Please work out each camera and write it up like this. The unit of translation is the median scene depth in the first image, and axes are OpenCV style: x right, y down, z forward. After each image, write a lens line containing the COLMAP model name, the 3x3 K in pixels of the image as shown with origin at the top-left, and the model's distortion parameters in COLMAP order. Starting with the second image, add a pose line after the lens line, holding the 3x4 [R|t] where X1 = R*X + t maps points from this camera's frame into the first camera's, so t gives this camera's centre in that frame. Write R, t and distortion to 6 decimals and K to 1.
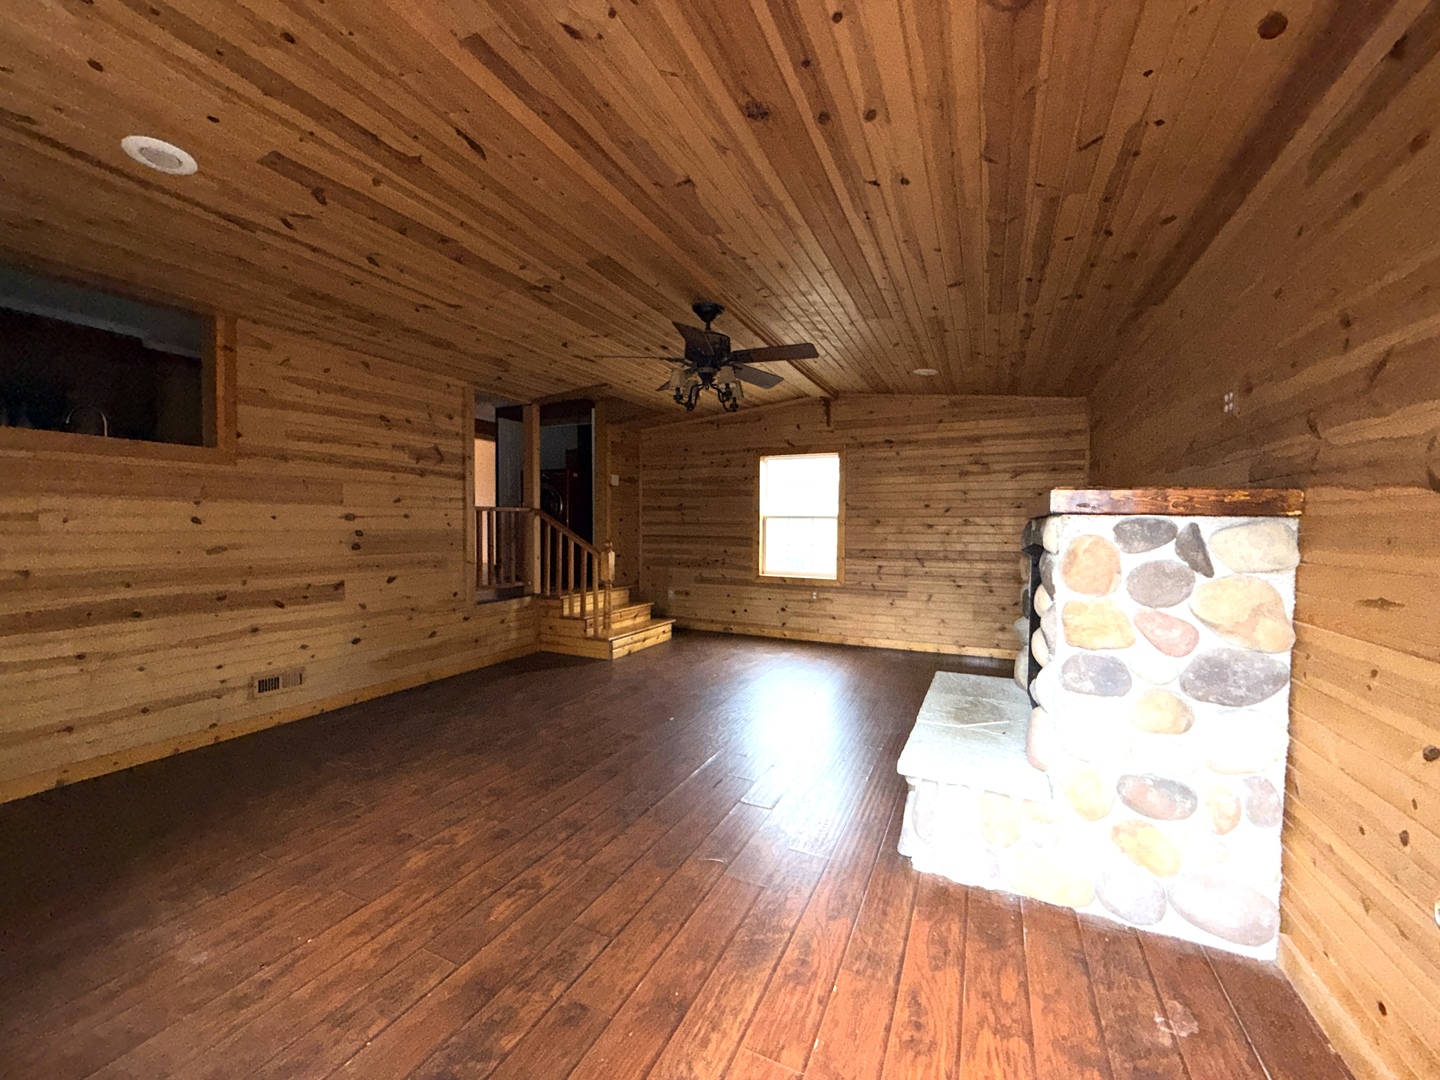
lens RADIAL K [[574.0, 0, 714.7], [0, 574.0, 543.2], [0, 0, 1]] dist [0.000781, -0.000090]
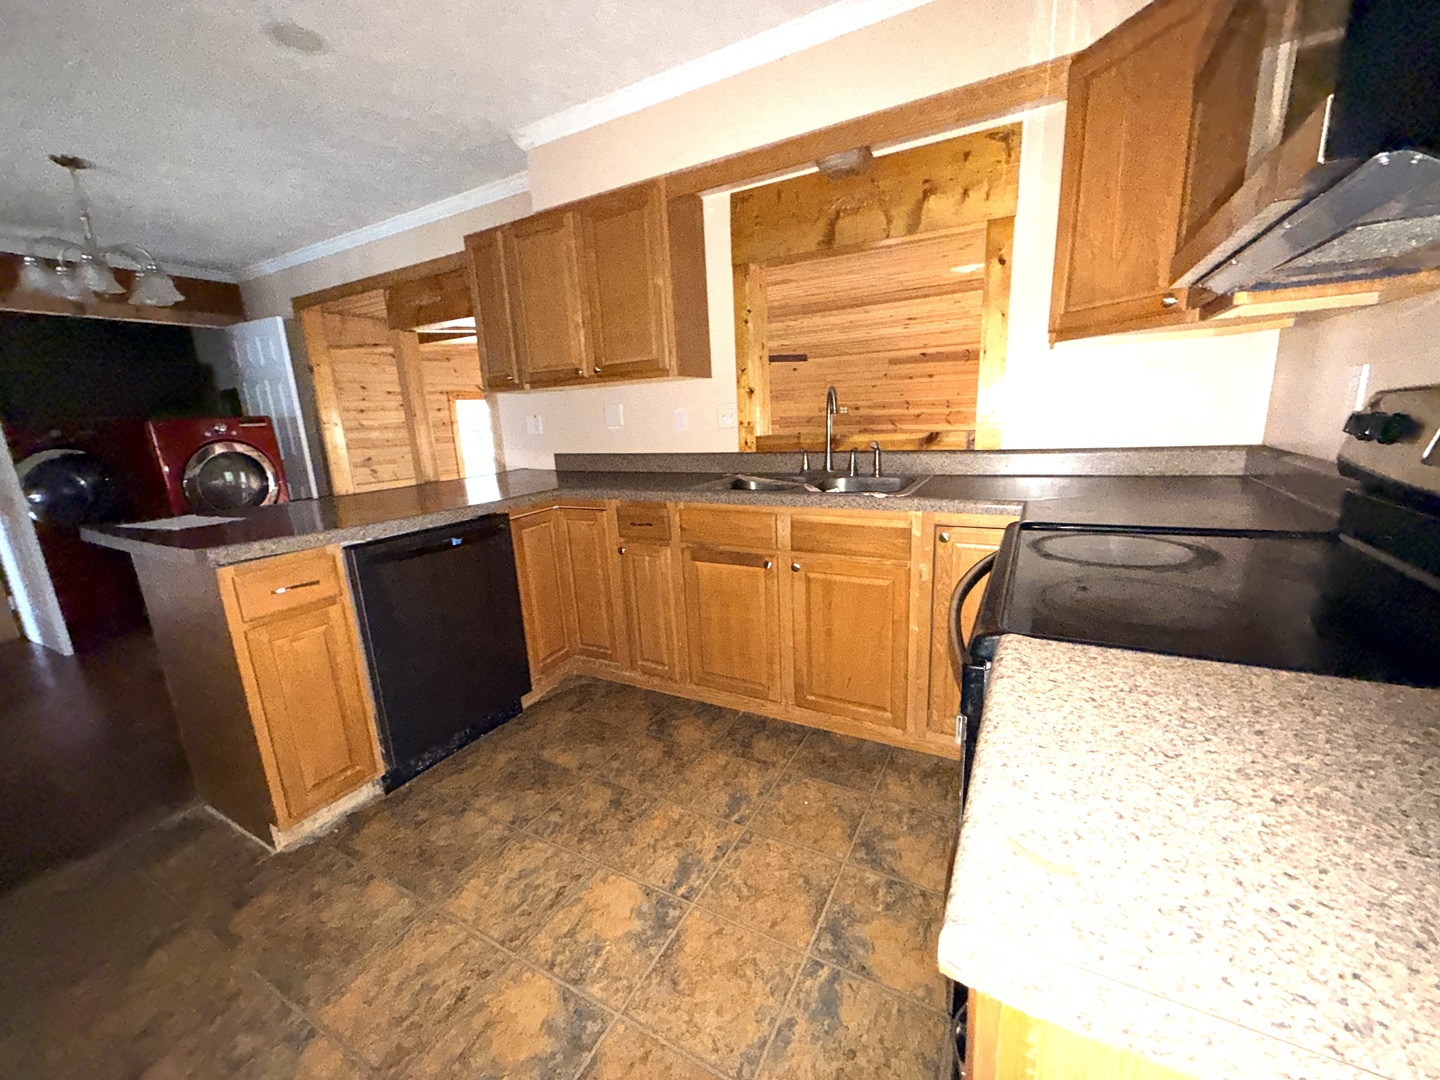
lens RADIAL K [[574.0, 0, 718.4], [0, 574.0, 539.8], [0, 0, 1]] dist [0.000781, -0.000090]
pose [[0.056676, -0.228935, 0.971790, -2.419525], [0.076627, 0.971481, 0.224393, -0.295615], [-0.995448, 0.061748, 0.072603, 1.428058]]
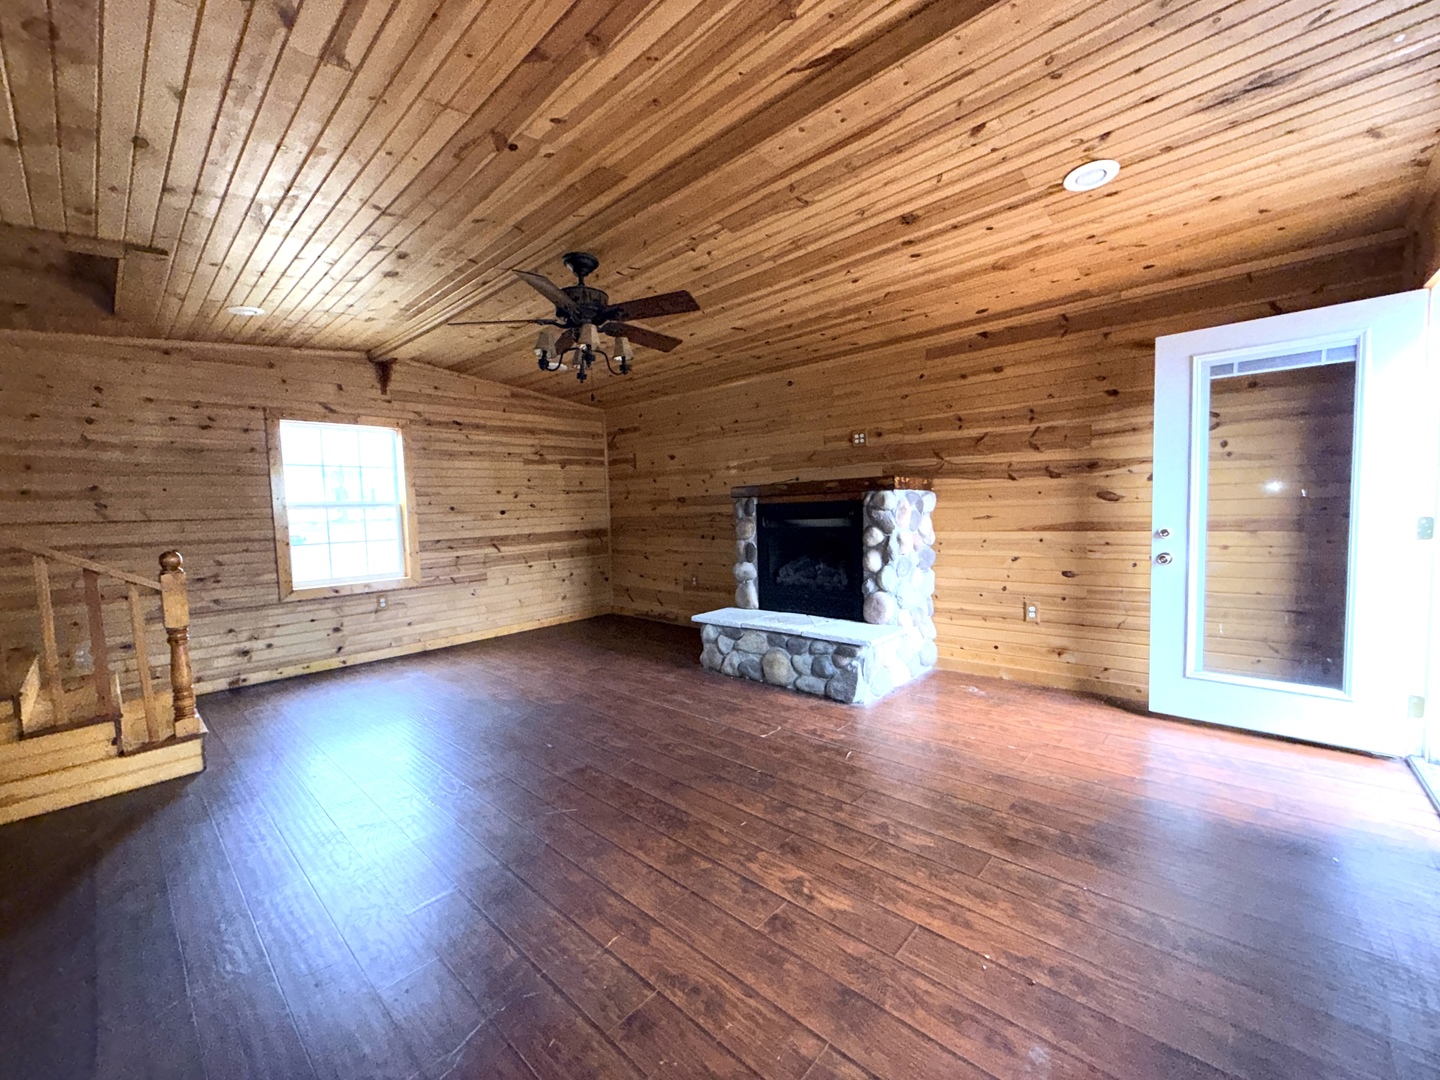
lens RADIAL K [[574.0, 0, 717.8], [0, 574.0, 542.4], [0, 0, 1]] dist [0.000781, -0.000090]
pose [[0.294903, -0.076436, 0.952465, -1.213884], [0.068999, 0.995897, 0.058558, -0.021257], [-0.953033, 0.048450, 0.298966, 0.820552]]
